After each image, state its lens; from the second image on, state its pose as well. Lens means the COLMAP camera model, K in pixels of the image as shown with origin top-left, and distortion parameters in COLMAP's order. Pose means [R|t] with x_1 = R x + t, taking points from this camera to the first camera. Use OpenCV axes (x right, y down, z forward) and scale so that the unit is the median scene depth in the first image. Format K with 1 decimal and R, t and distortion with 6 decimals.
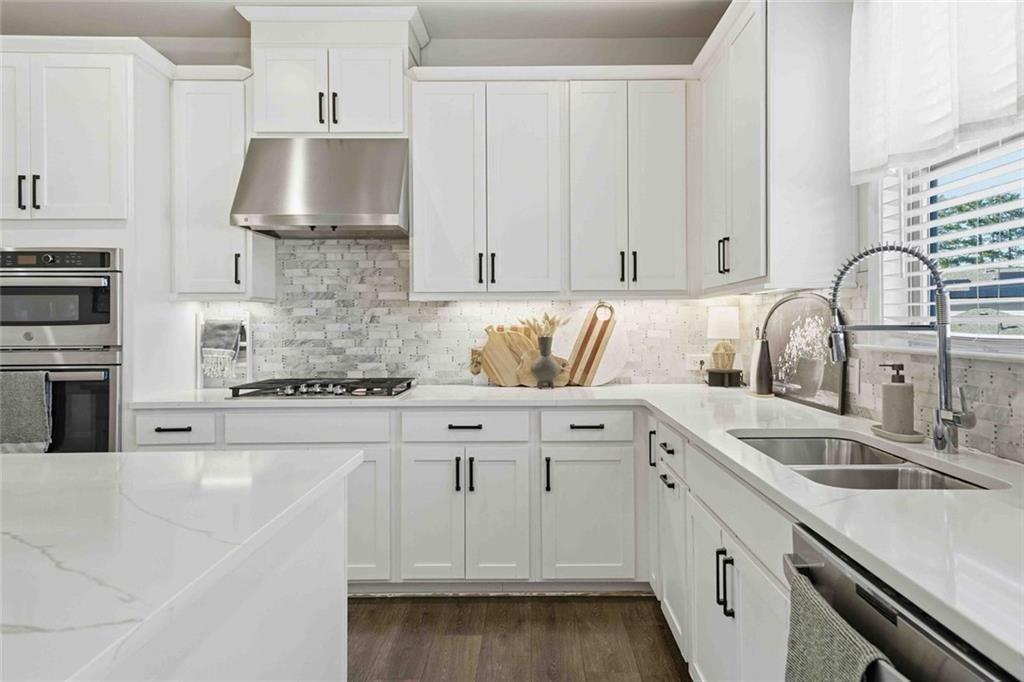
lens RADIAL K [[674.0, 0, 532.7], [0, 674.0, 315.4], [0, 0, 1]] dist [0.041456, -0.000769]
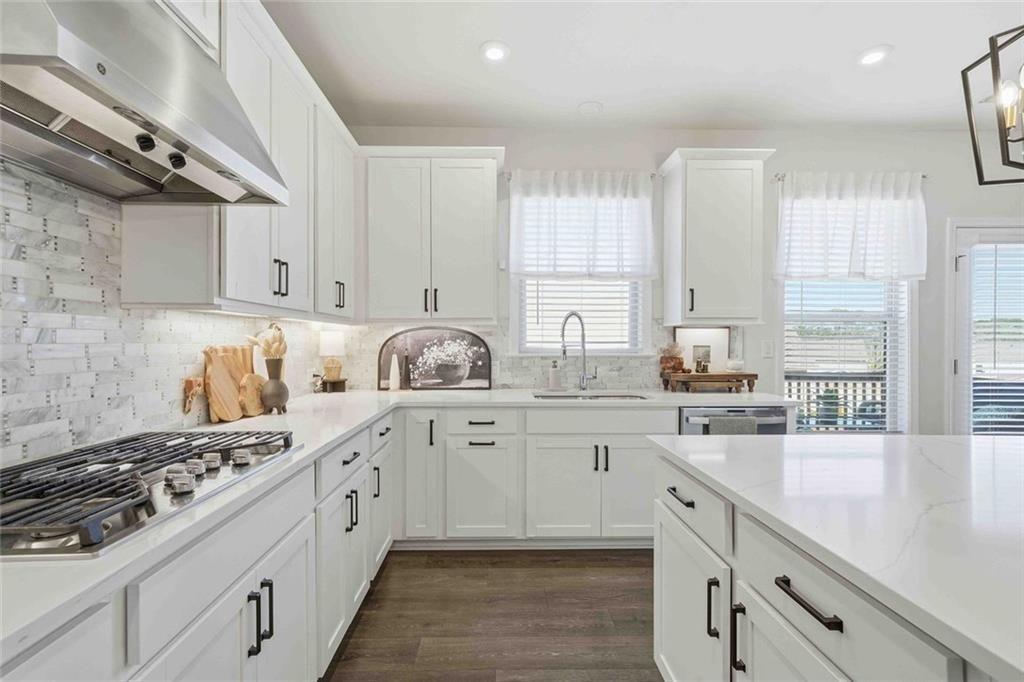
lens RADIAL K [[457.0, 0, 512.4], [0, 457.0, 349.4], [0, 0, 1]] dist [-0.000994, 0.000321]
pose [[-0.035990, -0.012485, 0.999274, -0.637829], [-0.010677, 0.999870, 0.012108, 0.008852], [-0.999295, -0.010234, -0.036119, 0.723697]]
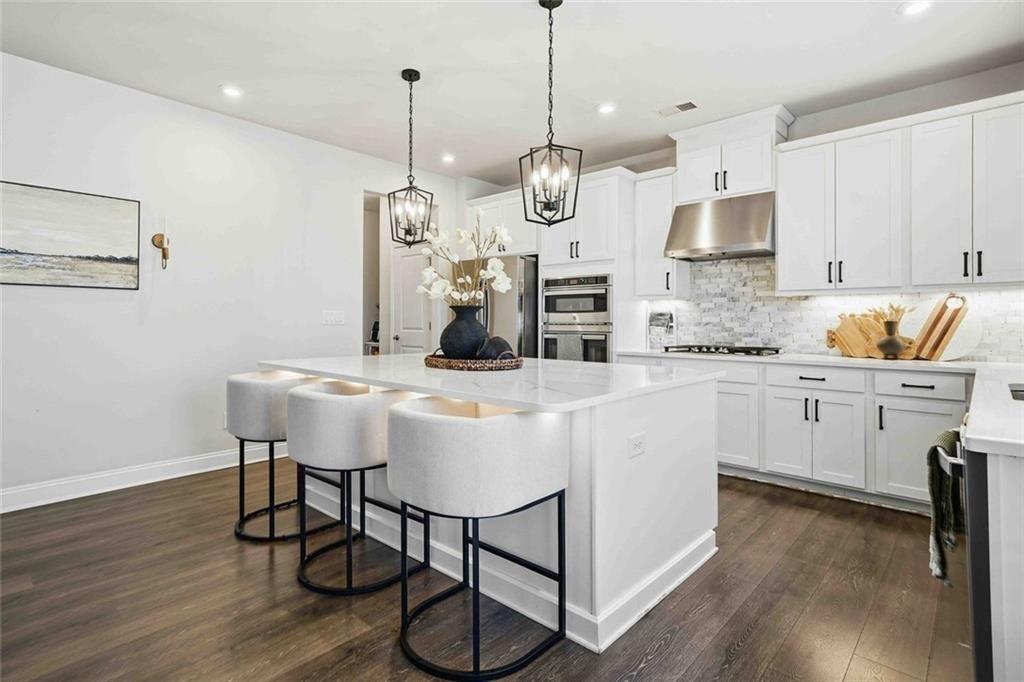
lens RADIAL K [[509.1, 0, 489.9], [0, 509.1, 318.9], [0, 0, 1]] dist [0.002597, 0.000920]
pose [[0.725858, 0.003771, -0.687834, 0.141346], [0.002692, 0.999962, 0.008323, 0.017749], [0.687839, -0.007893, 0.725820, -0.282646]]
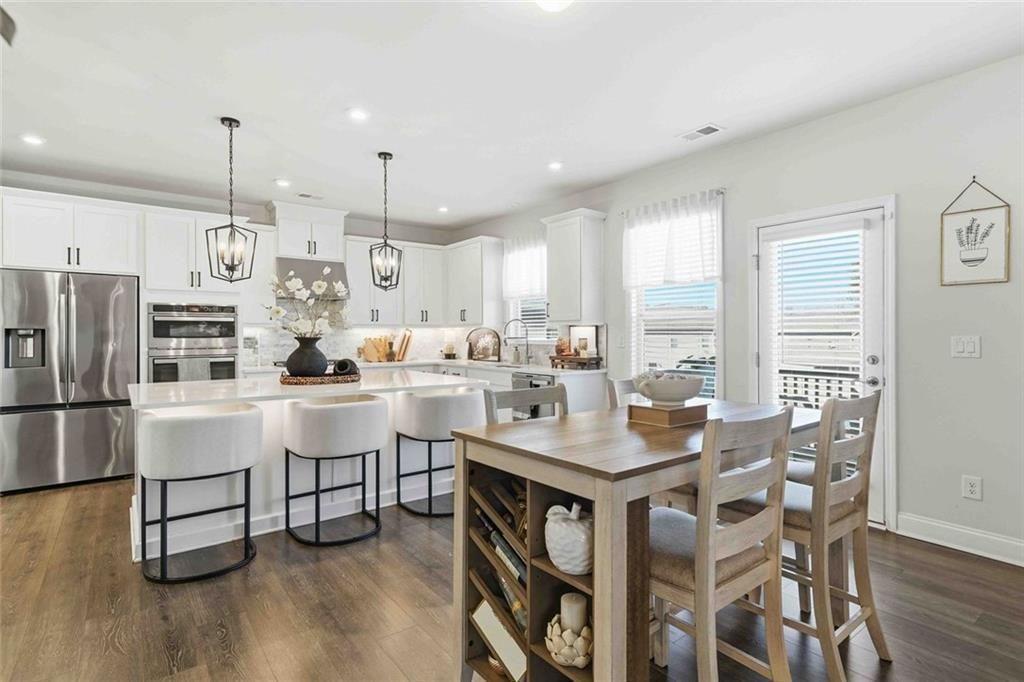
lens RADIAL K [[509.1, 0, 508.5], [0, 509.1, 335.9], [0, 0, 1]] dist [0.002597, 0.000920]
pose [[0.802341, 0.000432, 0.596866, -0.819112], [-0.006729, 0.999943, 0.008321, -0.011621], [-0.596828, -0.010692, 0.802298, -0.878620]]
